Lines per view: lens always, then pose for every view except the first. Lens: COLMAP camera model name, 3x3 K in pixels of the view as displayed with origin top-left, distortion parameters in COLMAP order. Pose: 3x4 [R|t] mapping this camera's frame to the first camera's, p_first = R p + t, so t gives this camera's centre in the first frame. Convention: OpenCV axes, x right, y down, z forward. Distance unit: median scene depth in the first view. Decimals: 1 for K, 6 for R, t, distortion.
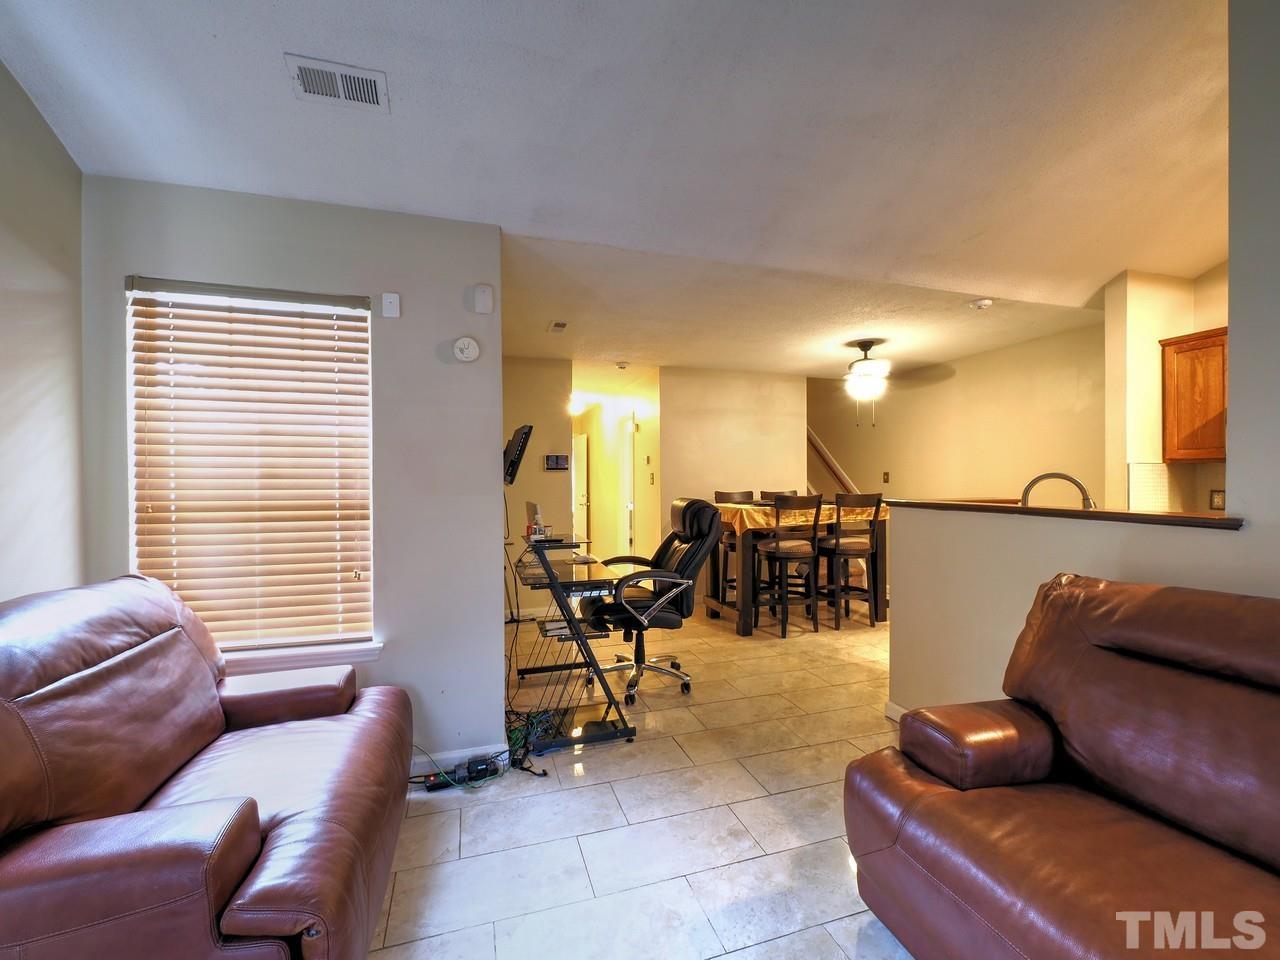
lens RADIAL K [[530.6, 0, 629.1], [0, 530.6, 476.8], [0, 0, 1]] dist [-0.006807, -0.001688]
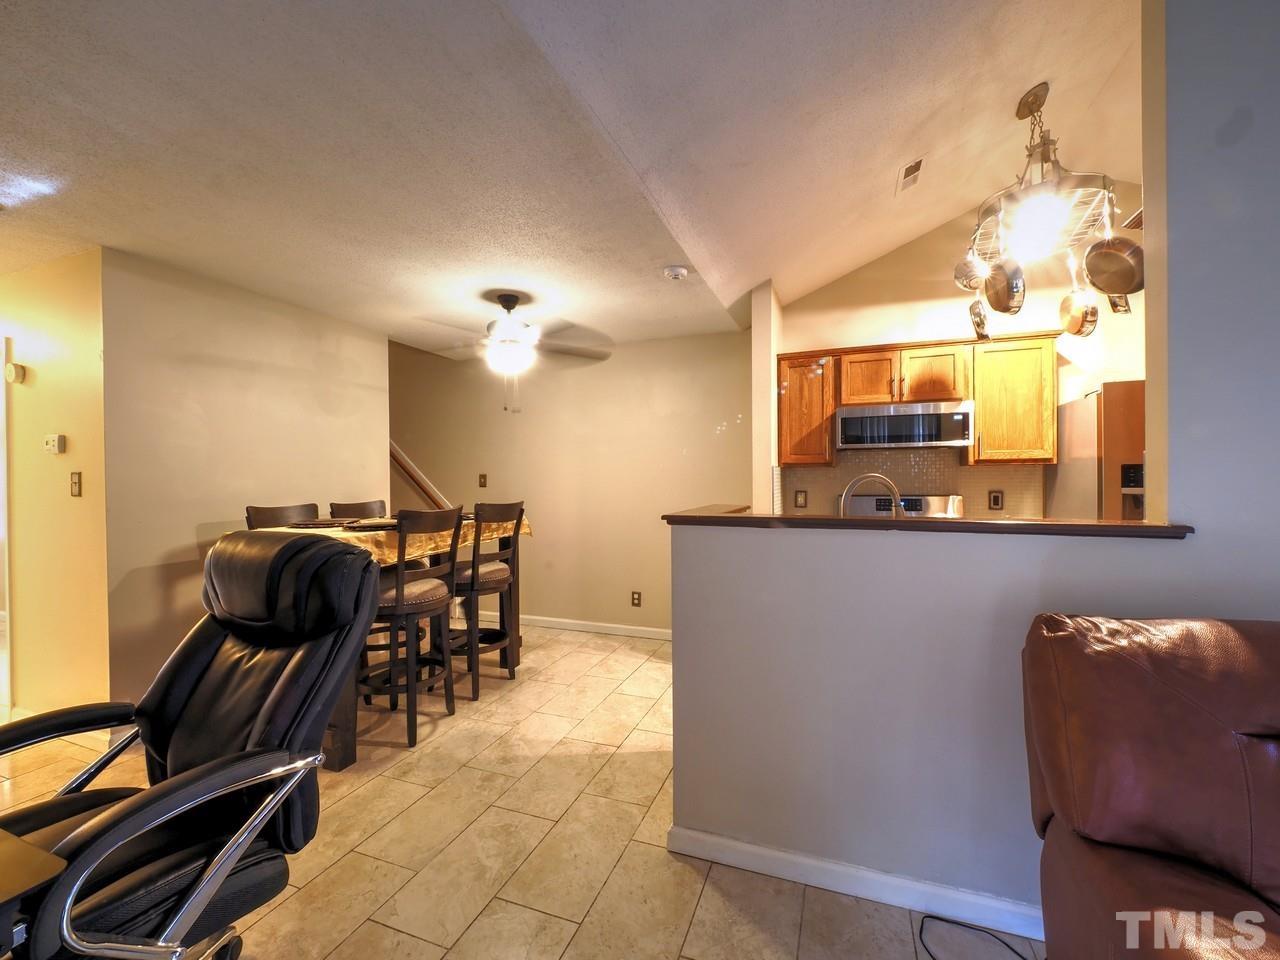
lens RADIAL K [[530.6, 0, 641.4], [0, 530.6, 482.1], [0, 0, 1]] dist [-0.006807, -0.001688]
pose [[0.604675, -0.004861, 0.796458, -0.030183], [0.001841, 0.999987, 0.004706, 0.000228], [-0.796470, -0.001379, 0.604676, 0.422634]]
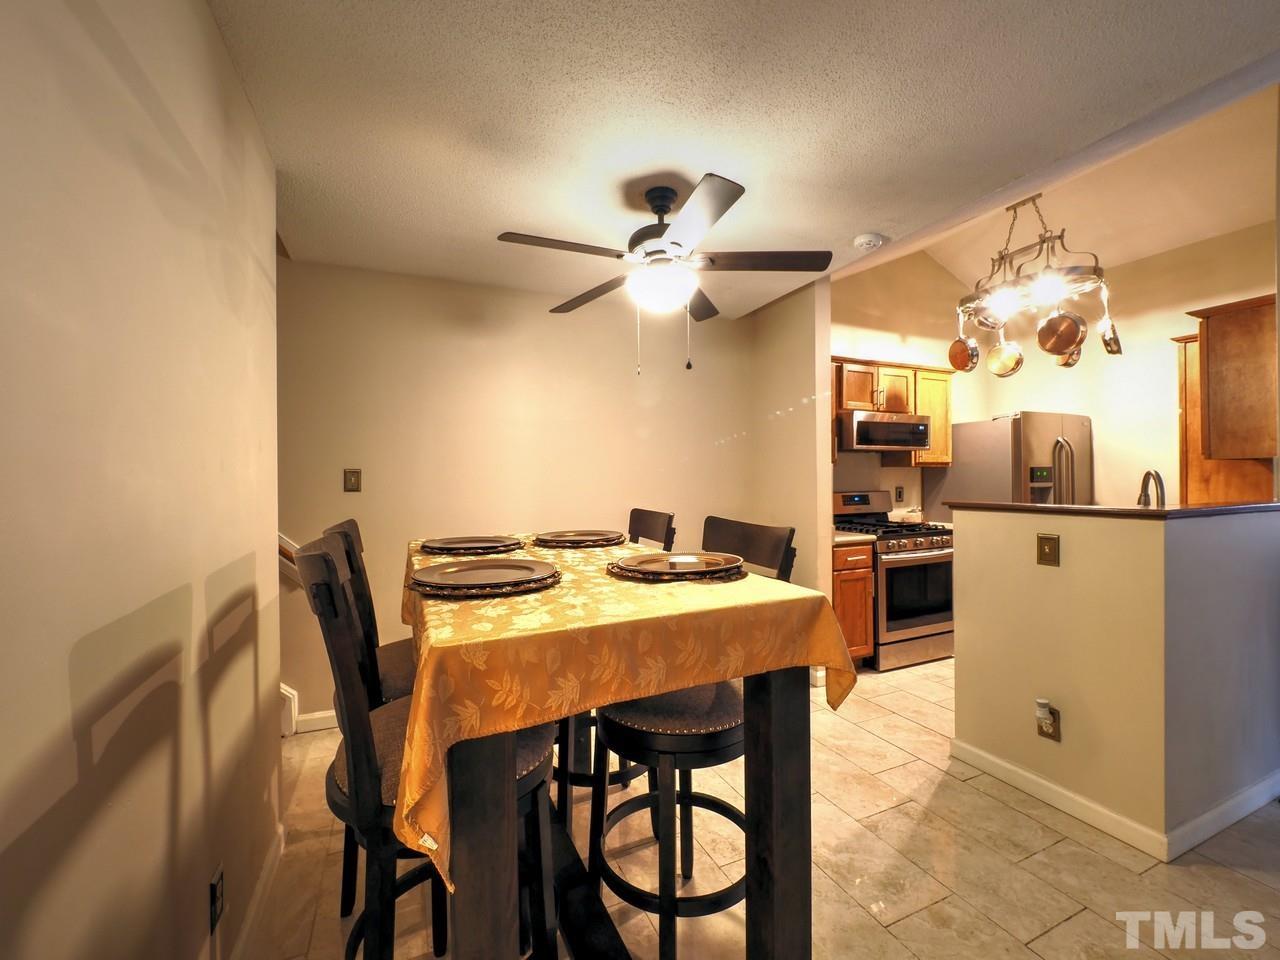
lens RADIAL K [[530.6, 0, 635.3], [0, 530.6, 483.5], [0, 0, 1]] dist [-0.006807, -0.001688]
pose [[-0.120013, 0.001948, 0.992770, -0.024791], [0.005913, 0.999982, -0.001247, 0.008902], [-0.992755, 0.005721, -0.120022, 1.111115]]
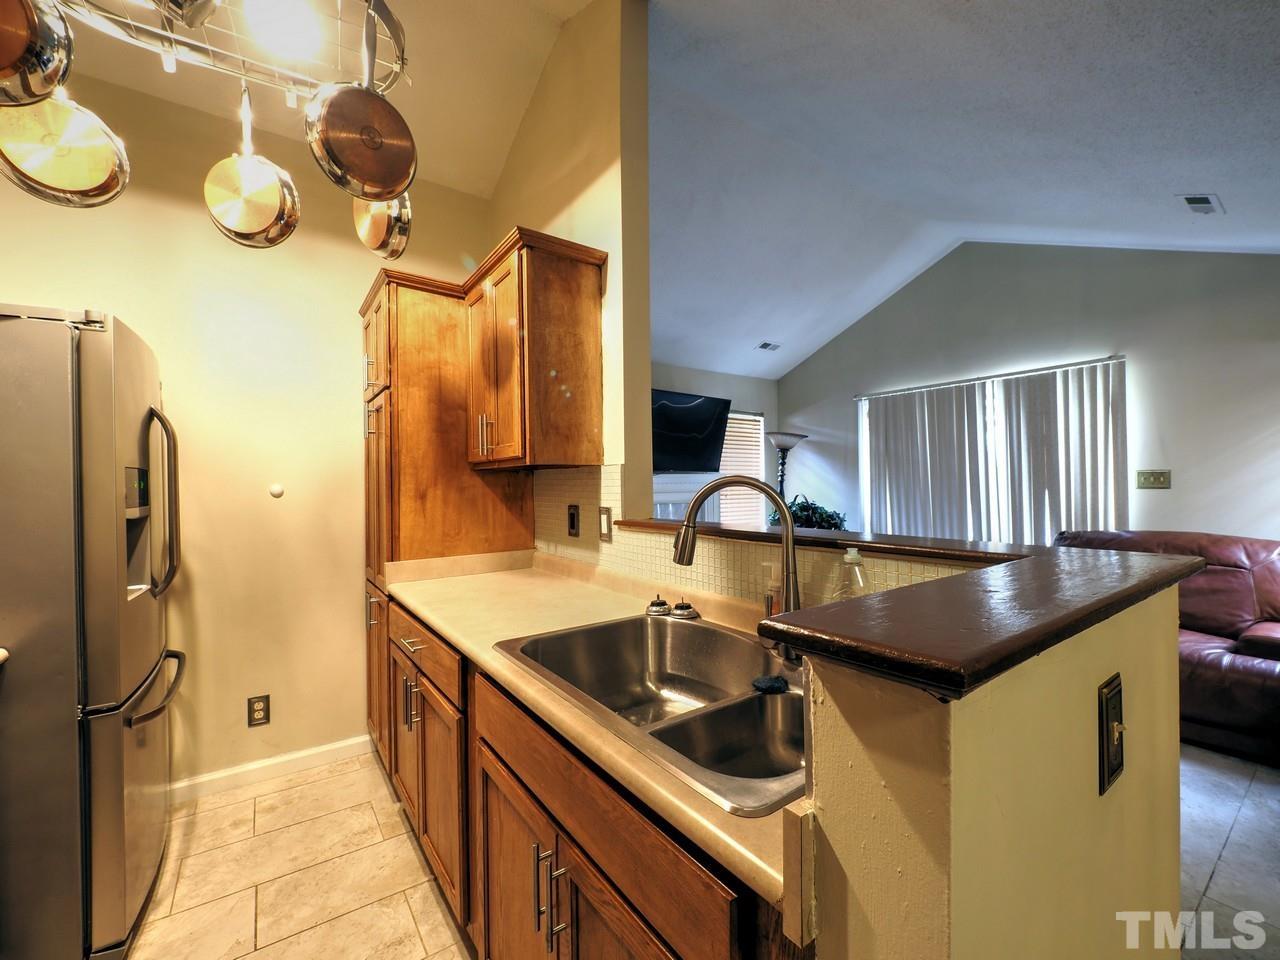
lens RADIAL K [[530.6, 0, 634.2], [0, 530.6, 482.1], [0, 0, 1]] dist [-0.006807, -0.001688]
pose [[-0.947835, 0.013397, -0.318479, 0.565996], [0.016052, 0.999855, -0.005714, 0.001181], [0.318356, -0.010528, -0.947913, 0.777757]]
